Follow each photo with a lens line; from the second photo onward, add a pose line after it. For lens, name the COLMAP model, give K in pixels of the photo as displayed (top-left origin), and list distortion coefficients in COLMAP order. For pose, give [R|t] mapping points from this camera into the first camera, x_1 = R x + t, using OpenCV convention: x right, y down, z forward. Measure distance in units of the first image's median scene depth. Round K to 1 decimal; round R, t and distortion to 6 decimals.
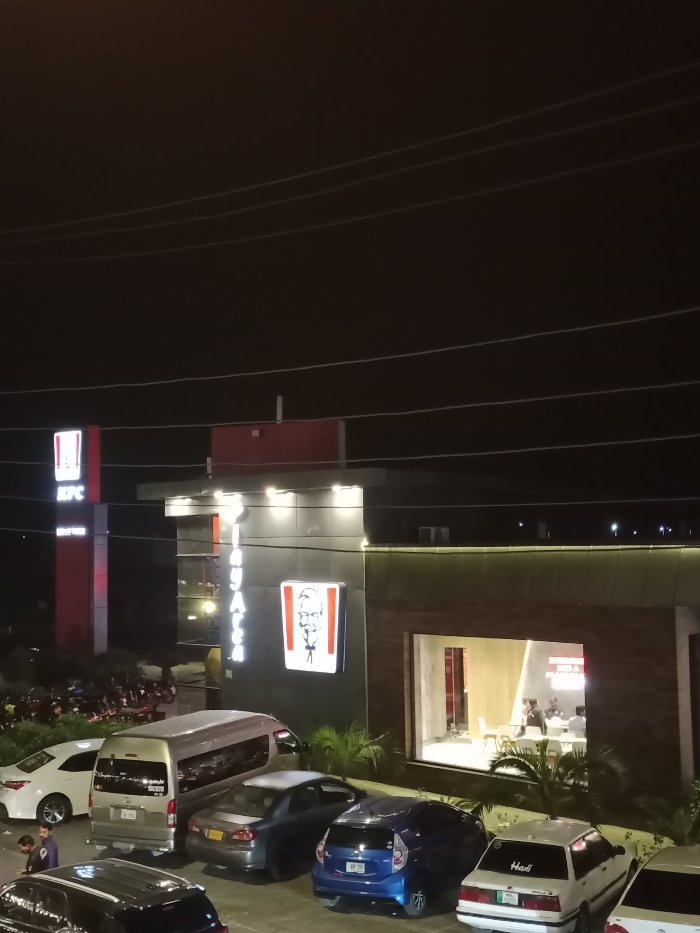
lens RADIAL K [[1369.5, 0, 350.0], [0, 1369.5, 466.5], [0, 0, 1]] dist [0.075719, 0.086207]
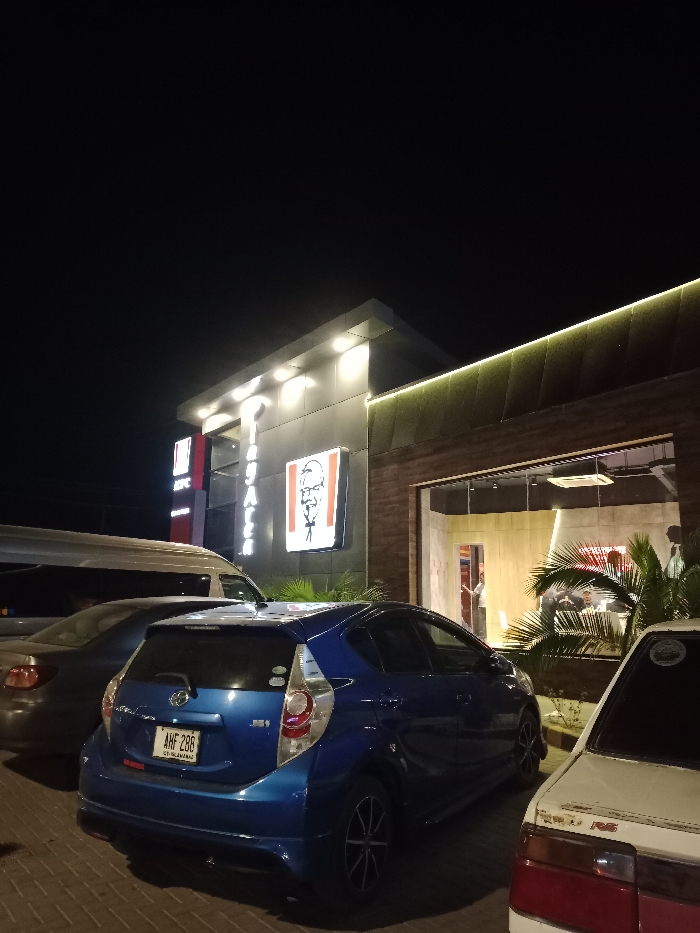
lens RADIAL K [[684.4, 0, 350.0], [0, 684.4, 466.5], [0, 0, 1]] dist [0.074406, -0.001143]
pose [[0.995227, 0.012657, -0.096765, 0.041509], [-0.028066, 0.986785, -0.159585, 0.168822], [0.093466, 0.161540, 0.982430, 0.558245]]
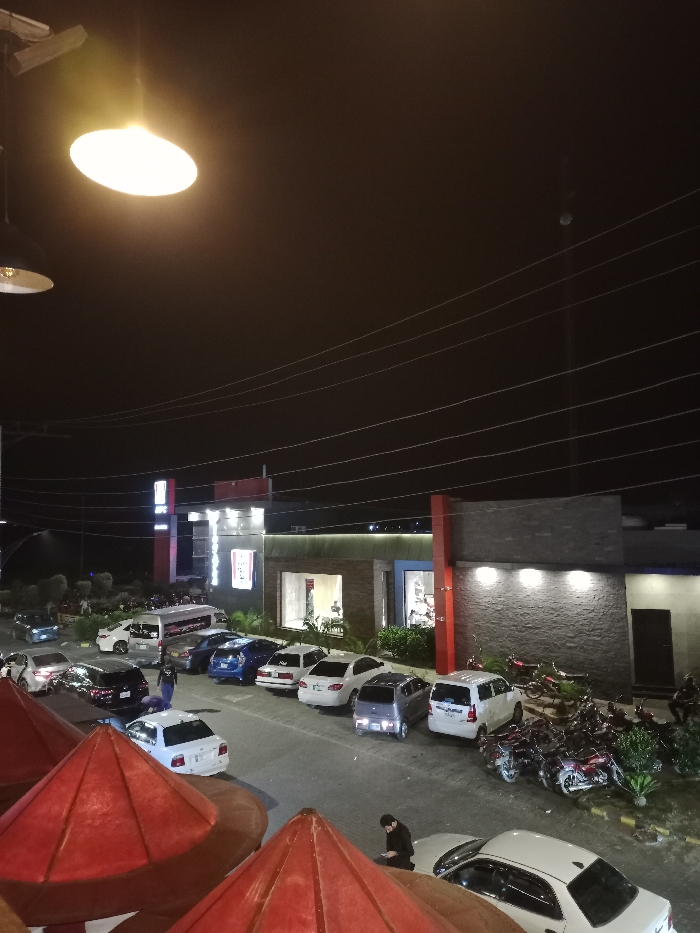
lens RADIAL K [[684.4, 0, 350.0], [0, 684.4, 466.5], [0, 0, 1]] dist [0.074406, -0.001143]
pose [[0.999979, 0.004494, 0.004611, 0.148928], [-0.004305, 0.999186, -0.040111, -0.010589], [-0.004787, 0.040090, 0.999185, -0.165735]]
